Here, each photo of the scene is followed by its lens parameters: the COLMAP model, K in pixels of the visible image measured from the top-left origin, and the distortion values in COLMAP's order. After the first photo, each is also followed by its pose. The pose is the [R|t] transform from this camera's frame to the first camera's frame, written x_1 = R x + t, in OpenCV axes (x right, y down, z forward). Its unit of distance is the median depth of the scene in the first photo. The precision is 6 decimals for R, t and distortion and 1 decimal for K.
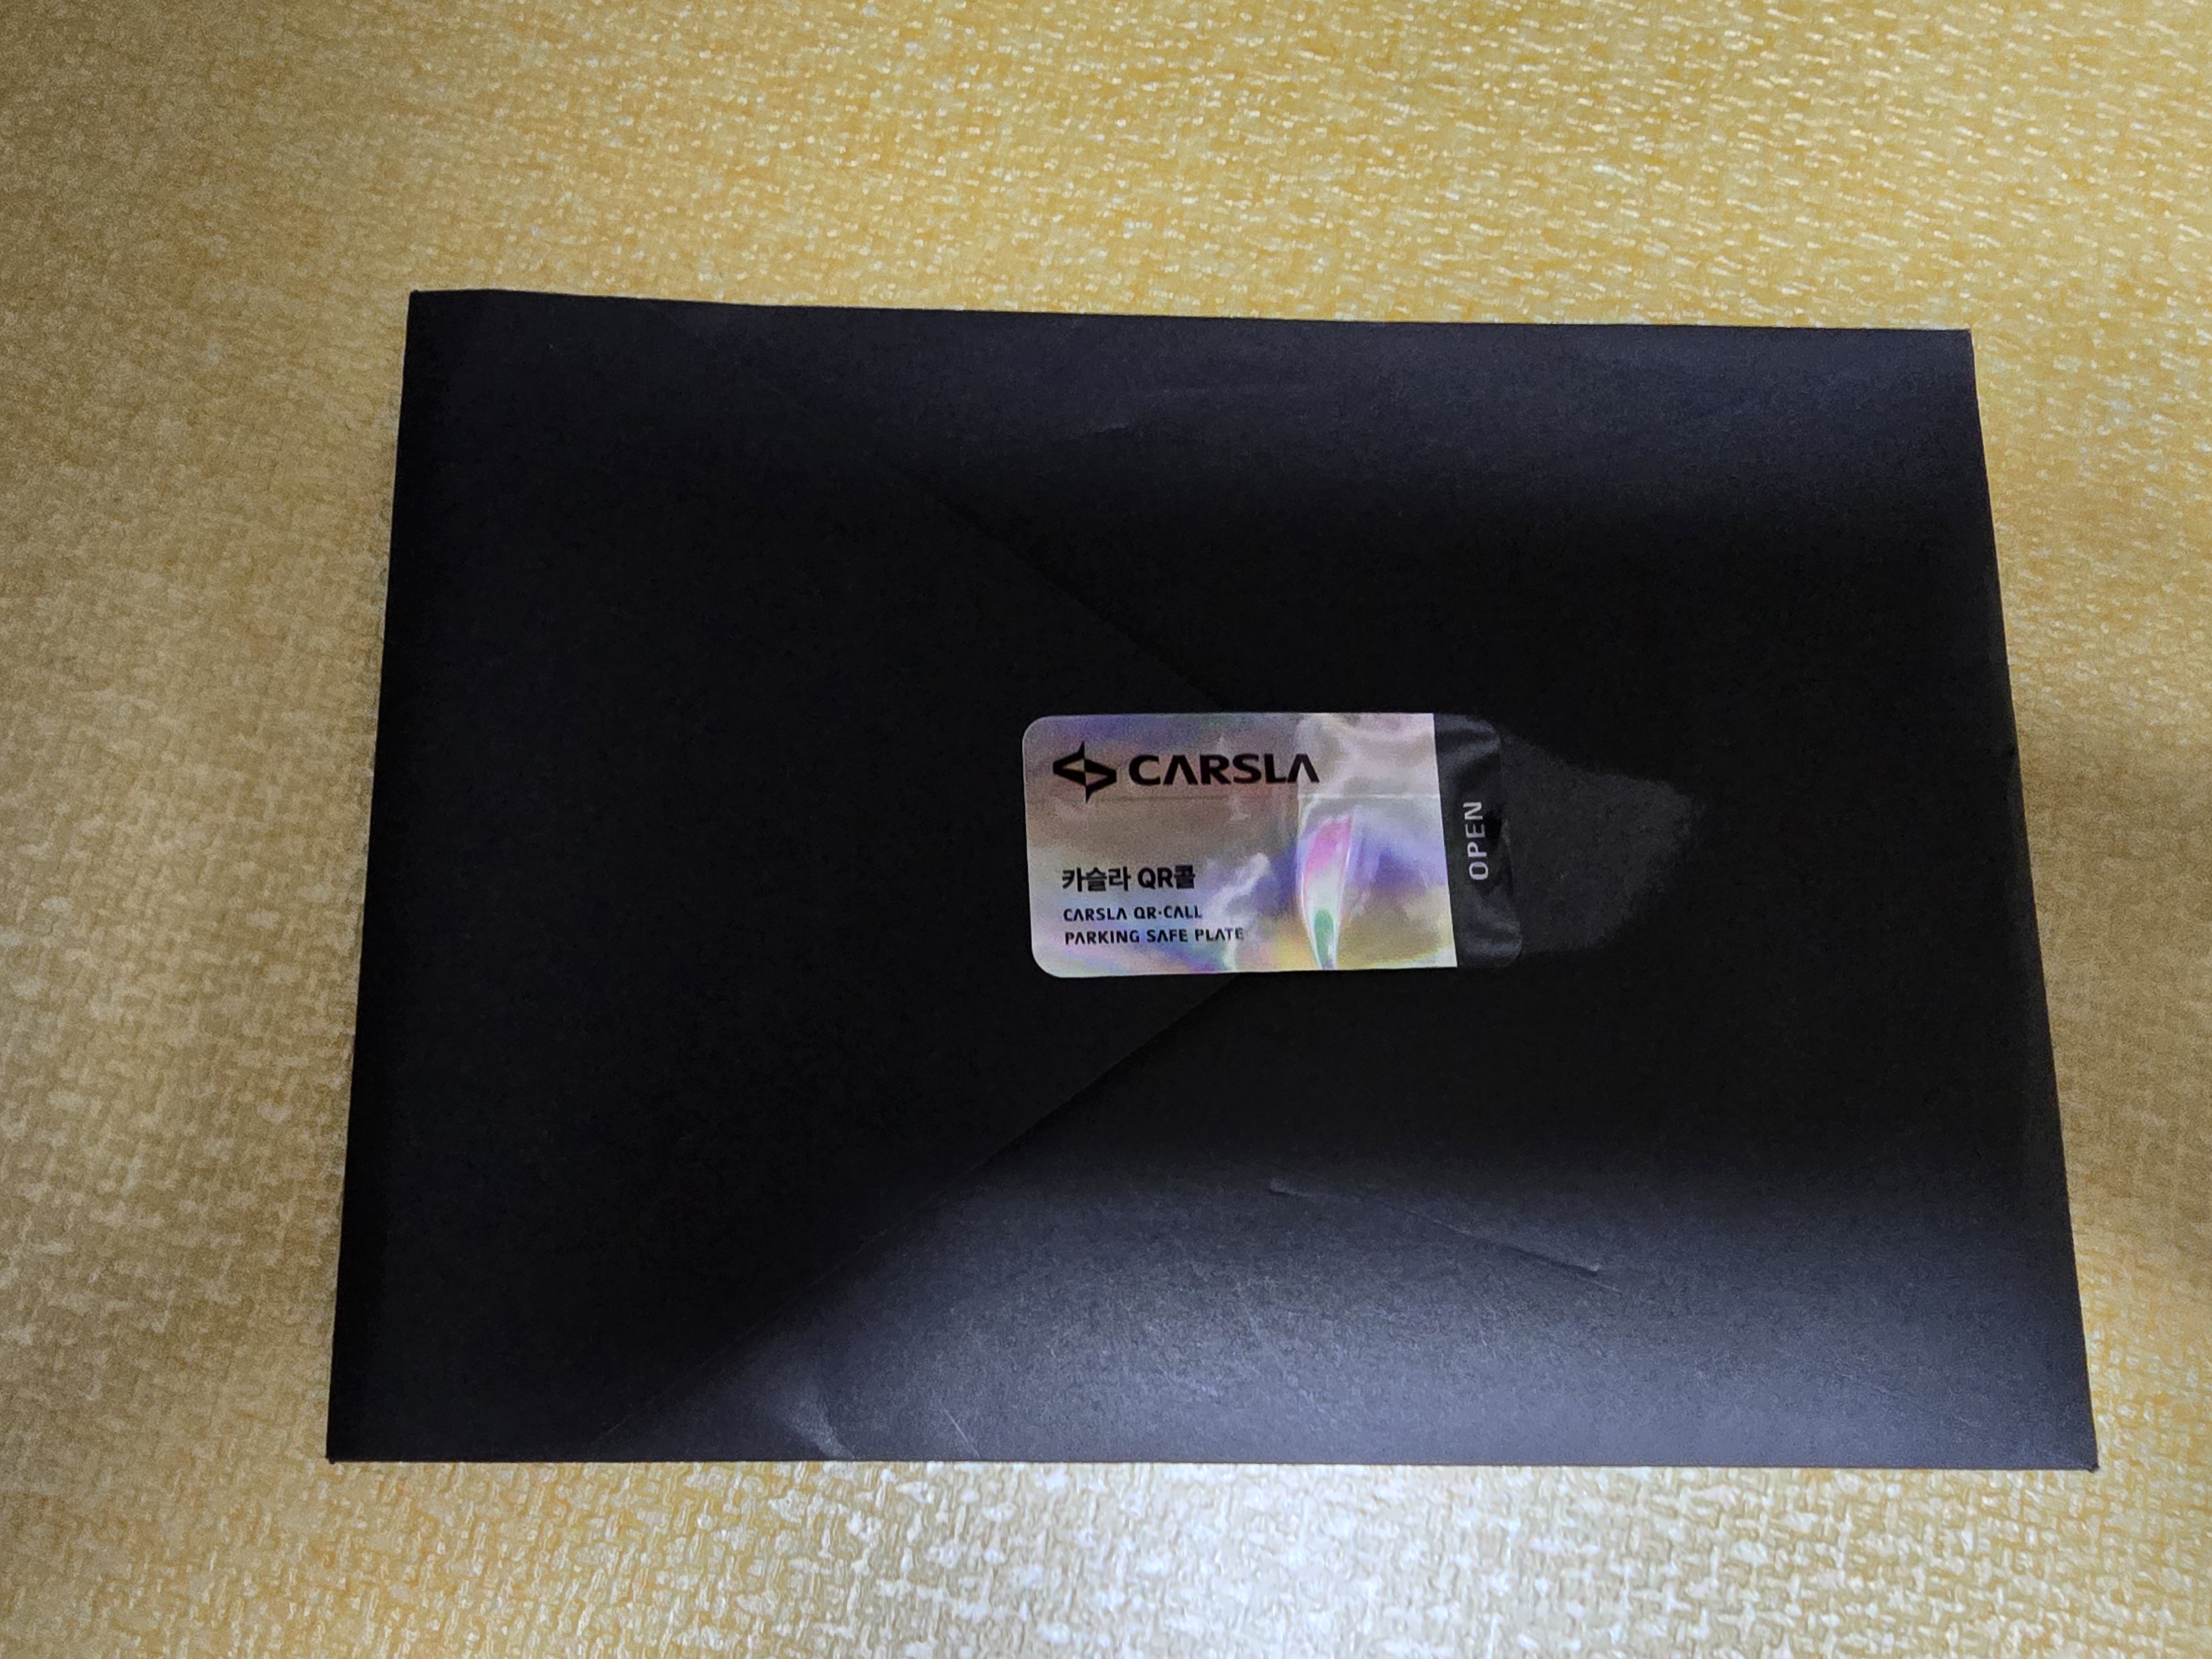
lens RADIAL K [[889.5, 0, 1106.0], [0, 889.5, 829.5], [0, 0, 1]] dist [-0.000483, -0.000862]
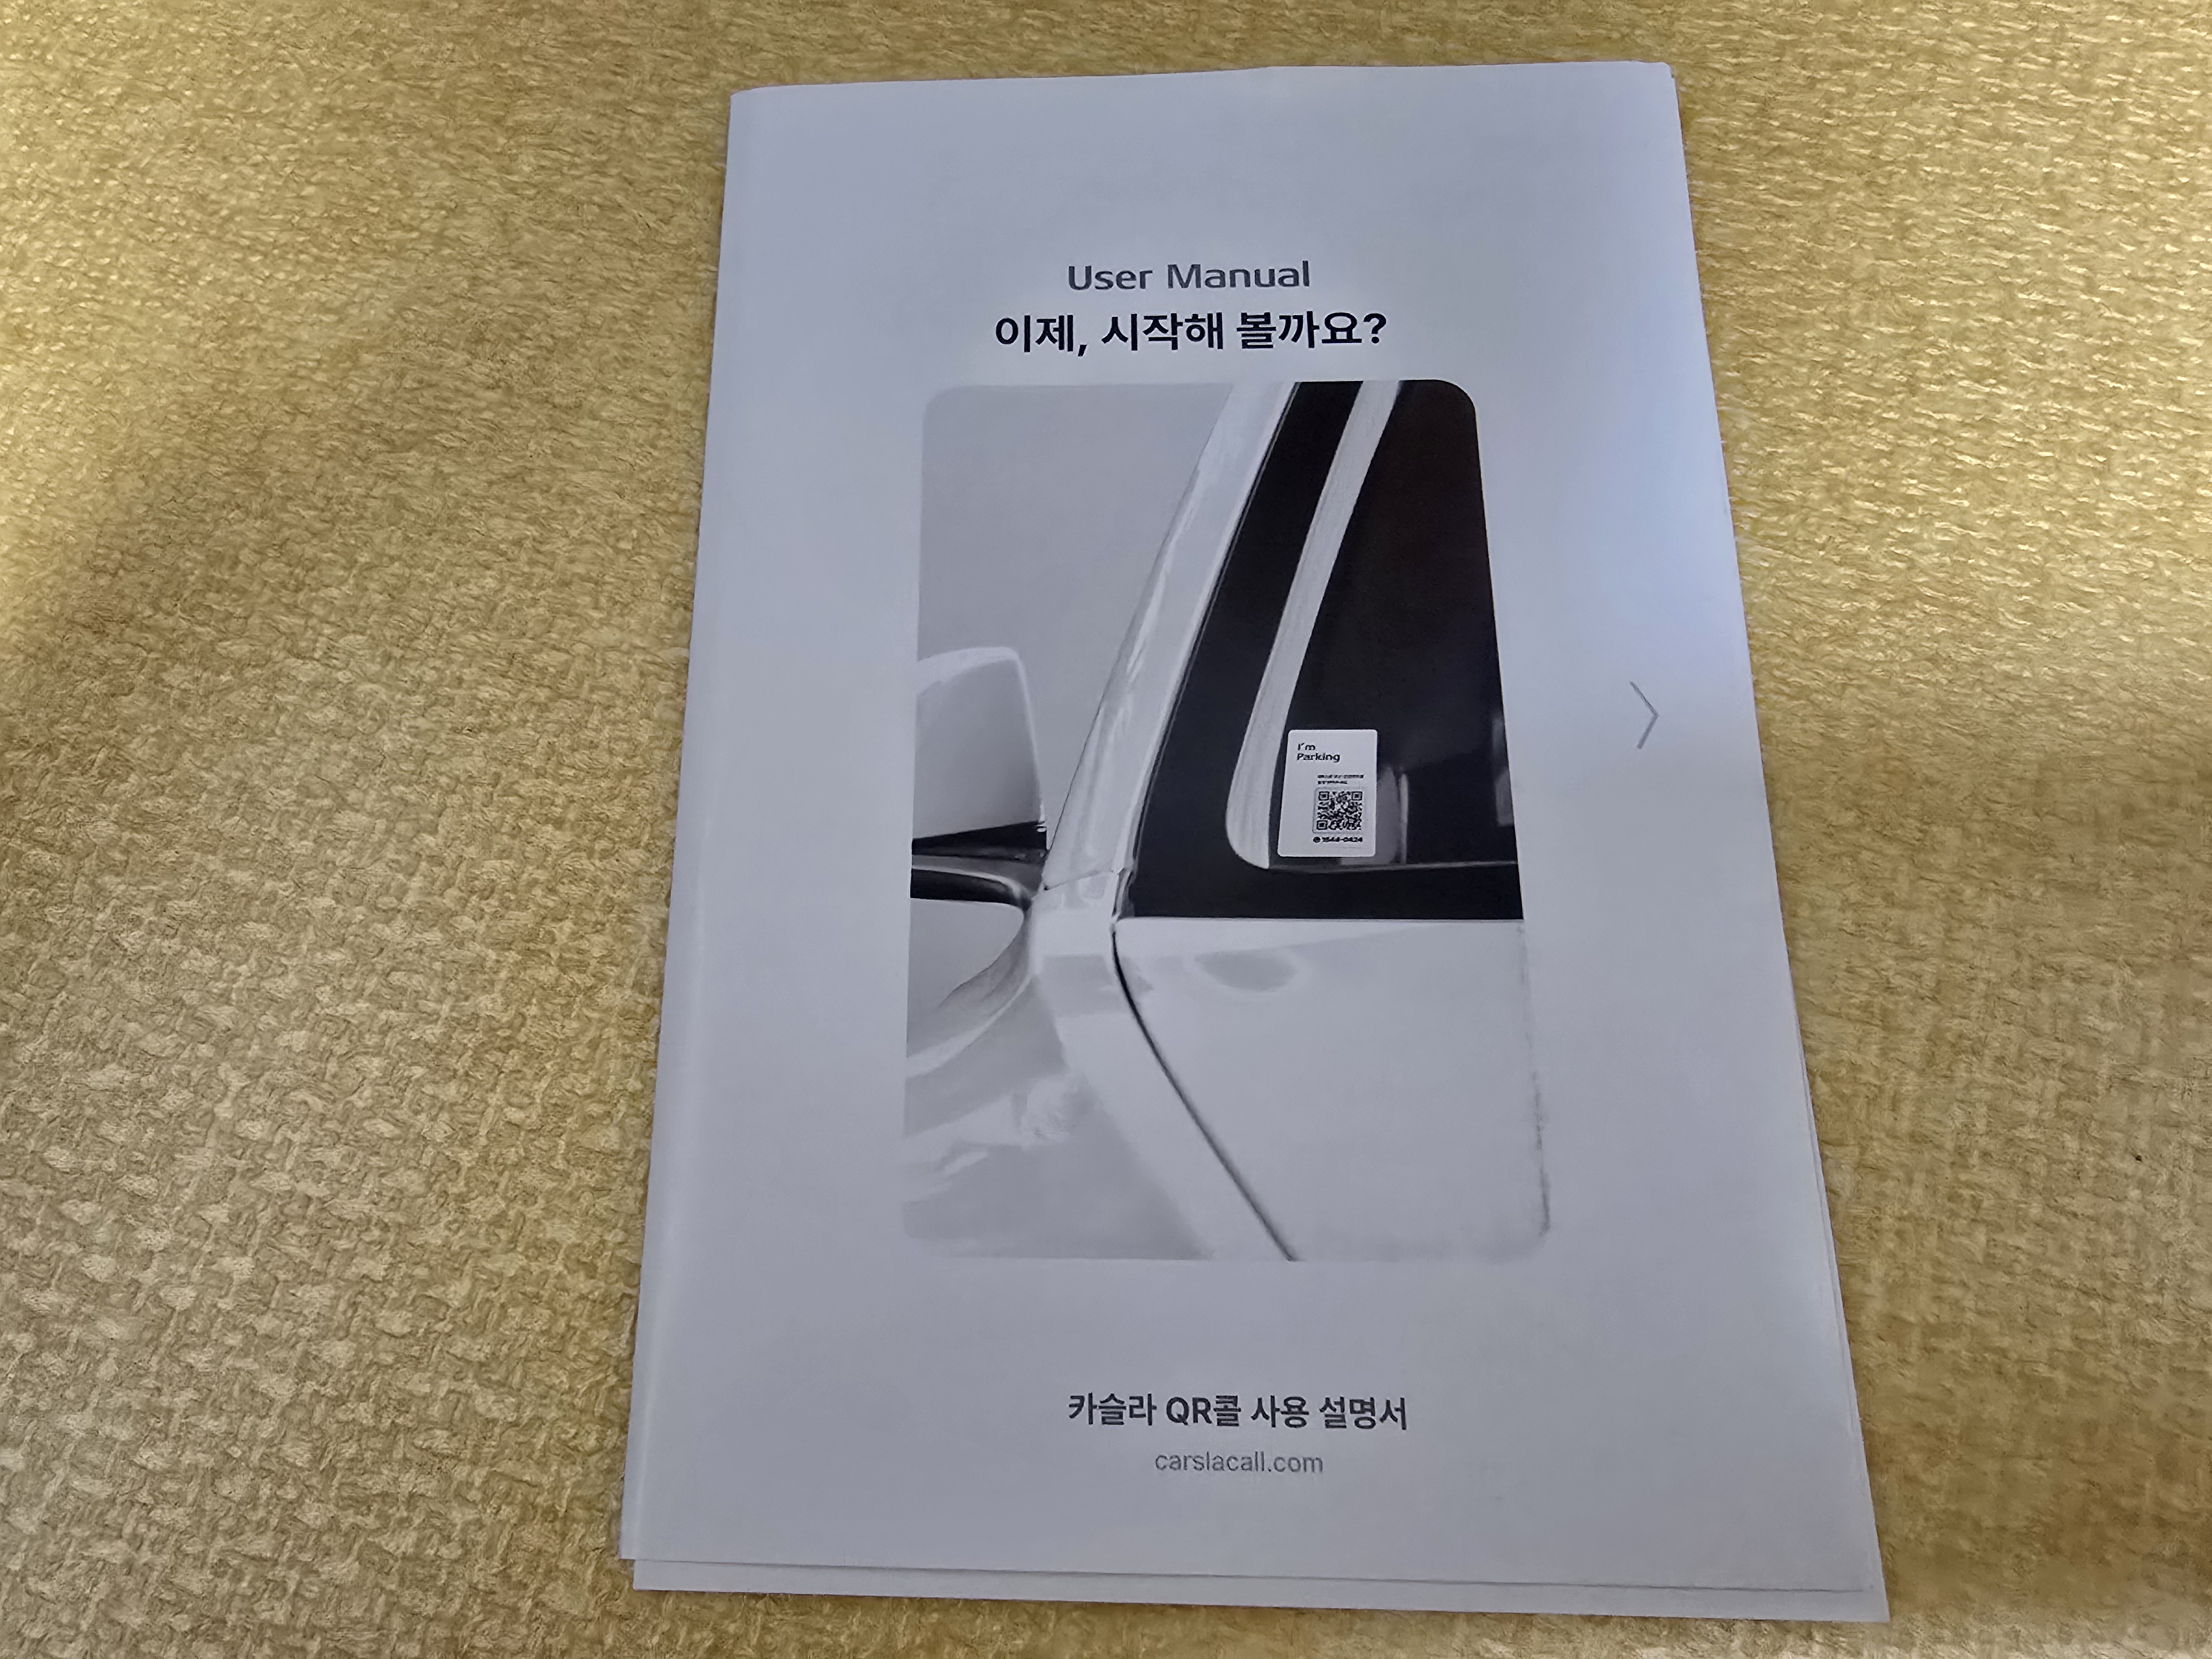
lens RADIAL K [[889.5, 0, 1106.0], [0, 889.5, 829.5], [0, 0, 1]] dist [-0.000483, -0.000862]
pose [[0.998121, 0.040701, -0.045808, -0.260626], [-0.043646, 0.996914, -0.065246, 0.335817], [0.043011, 0.067123, 0.996817, 0.026072]]
